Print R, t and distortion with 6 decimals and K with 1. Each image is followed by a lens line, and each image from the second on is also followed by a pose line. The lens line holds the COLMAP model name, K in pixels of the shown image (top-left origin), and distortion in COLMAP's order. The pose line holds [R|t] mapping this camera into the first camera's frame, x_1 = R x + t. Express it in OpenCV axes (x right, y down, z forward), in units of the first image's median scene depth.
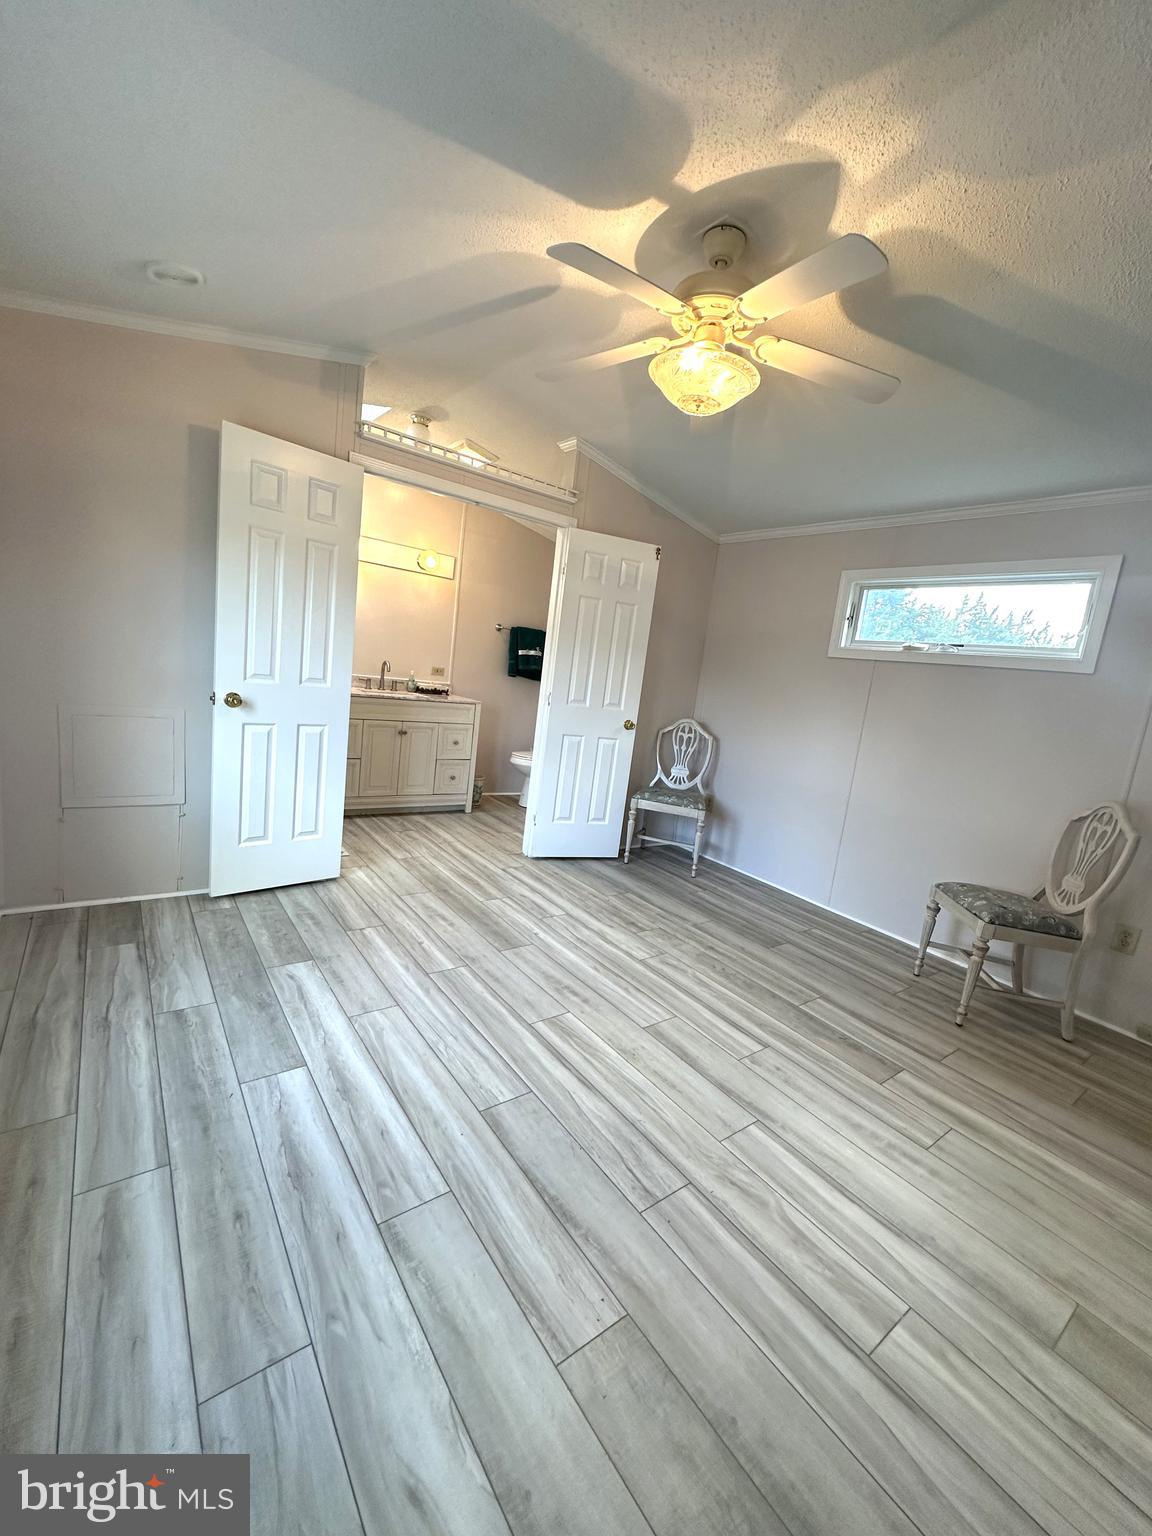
lens RADIAL K [[611.6, 0, 569.8], [0, 611.6, 765.7], [0, 0, 1]] dist [-0.002011, -0.000563]
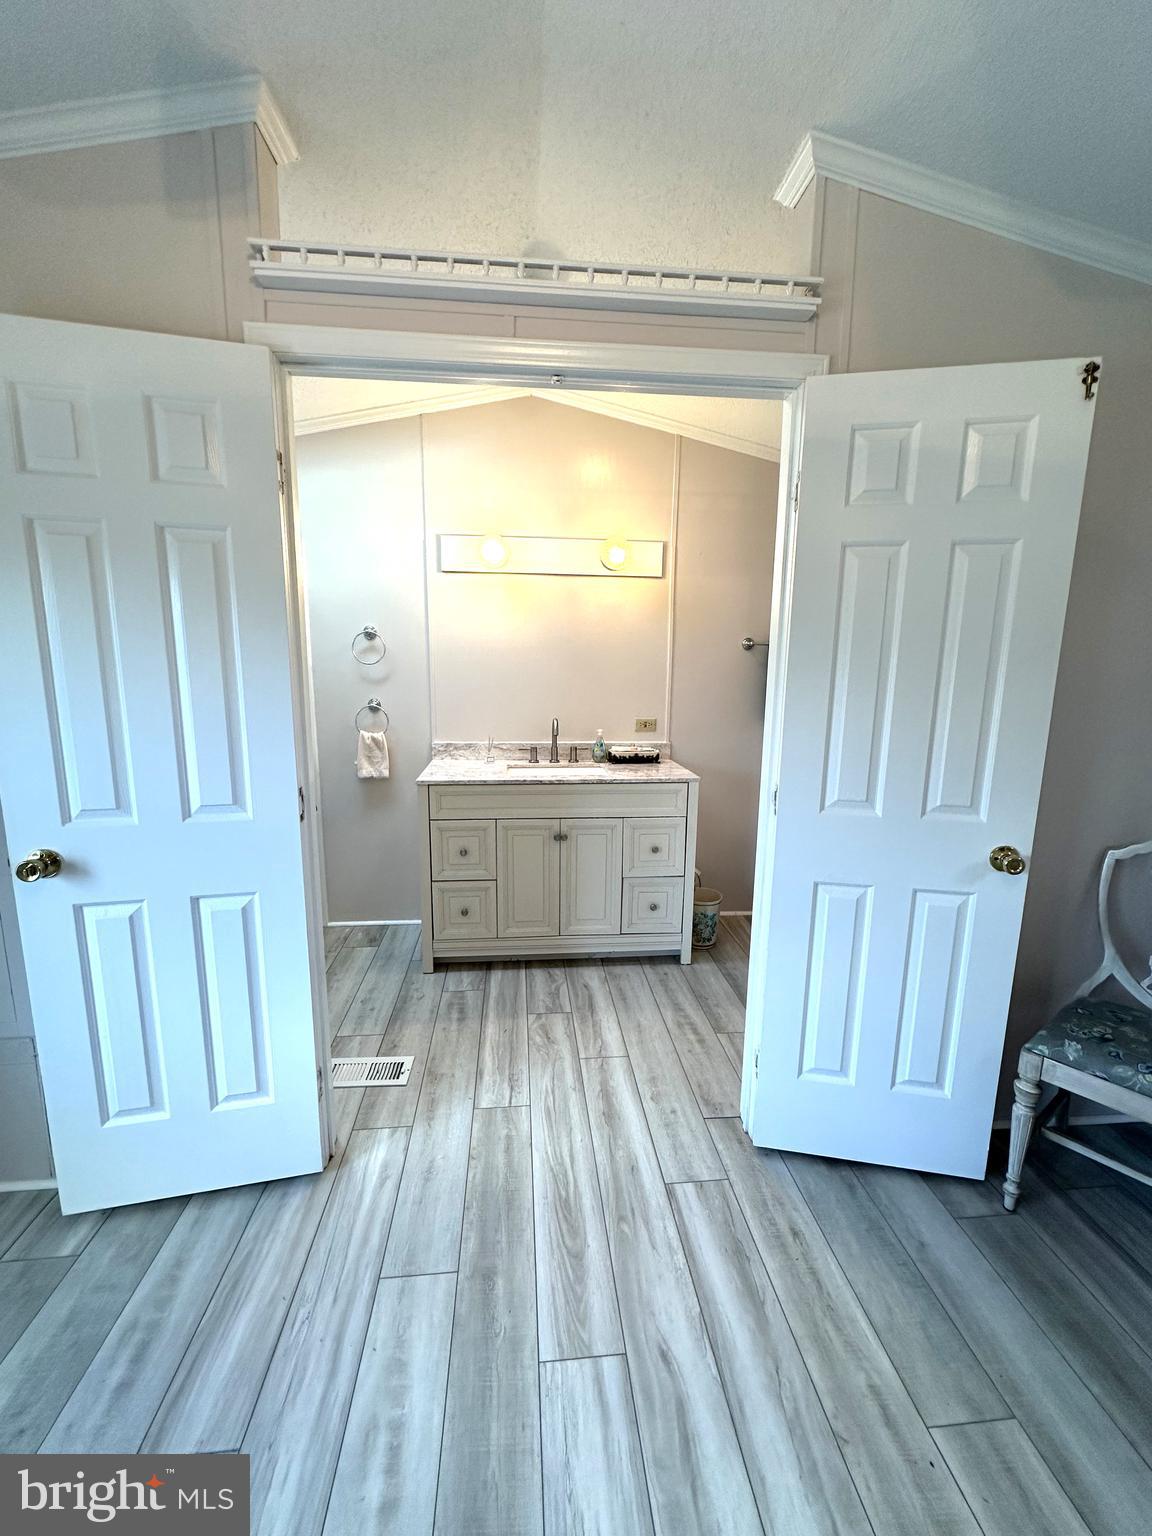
lens RADIAL K [[611.6, 0, 576.8], [0, 611.6, 768.8], [0, 0, 1]] dist [-0.002011, -0.000563]
pose [[0.855363, -0.024045, -0.517472, 0.065444], [0.007545, 0.999395, -0.033966, -0.111365], [0.517975, 0.025149, 0.855026, 0.529668]]
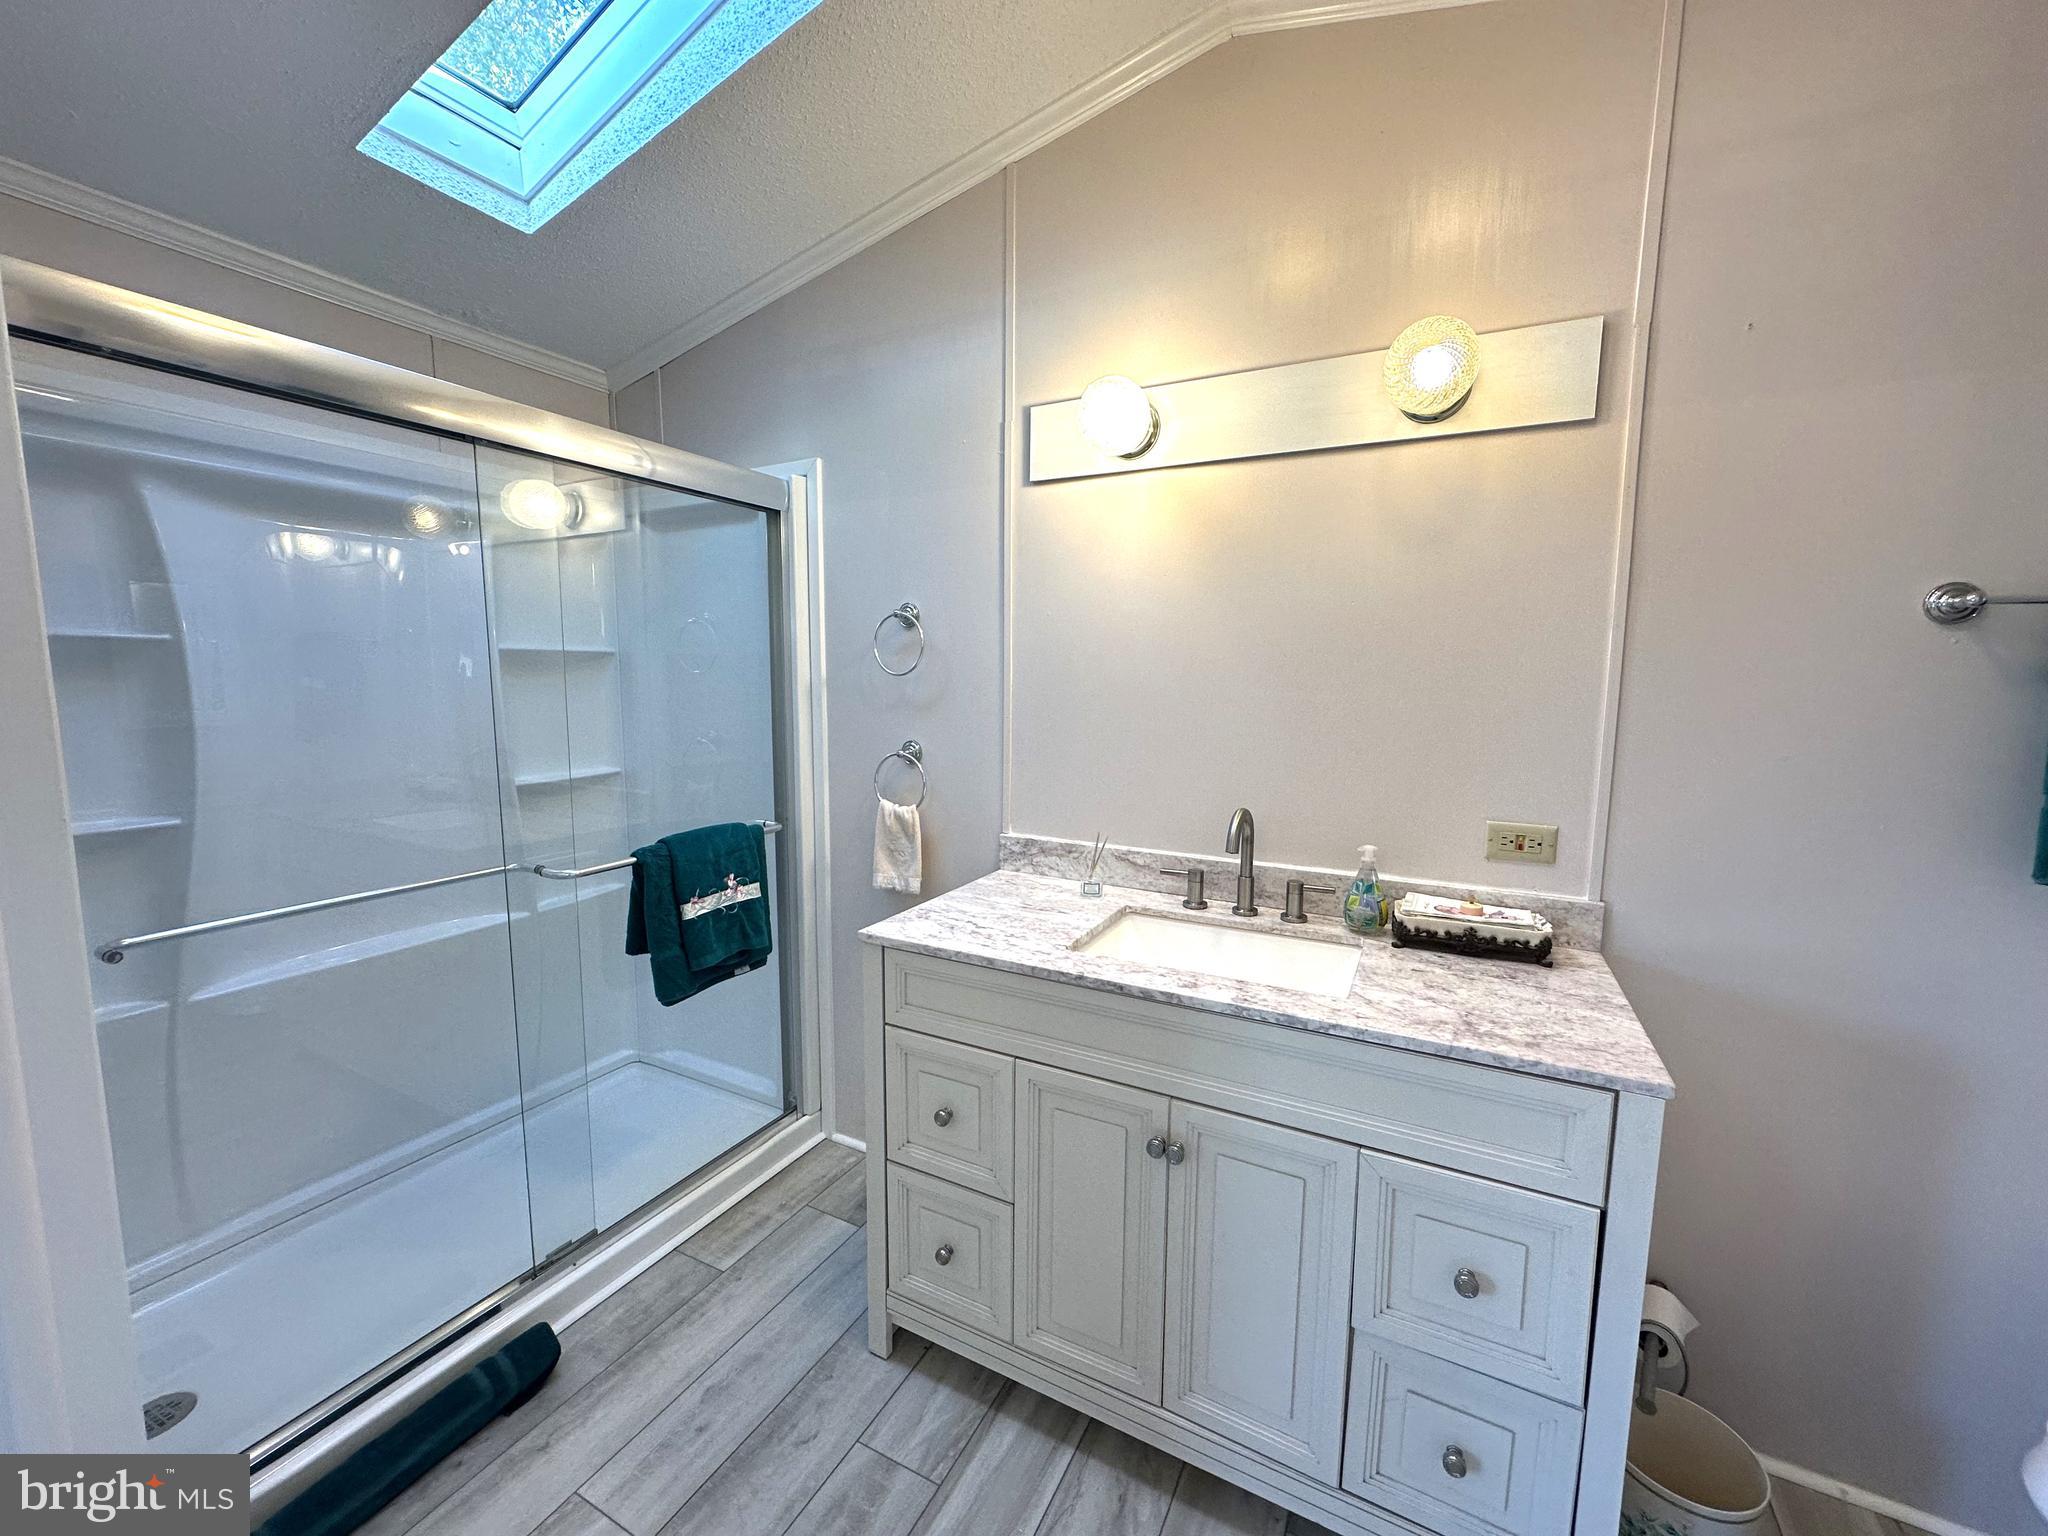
lens RADIAL K [[815.5, 0, 1019.1], [0, 815.5, 762.8], [0, 0, 1]] dist [-0.002011, -0.000563]
pose [[0.433259, -0.014461, -0.901153, -0.031138], [-0.100374, 0.992877, -0.064191, -0.185532], [0.895663, 0.118264, 0.428722, 0.887940]]
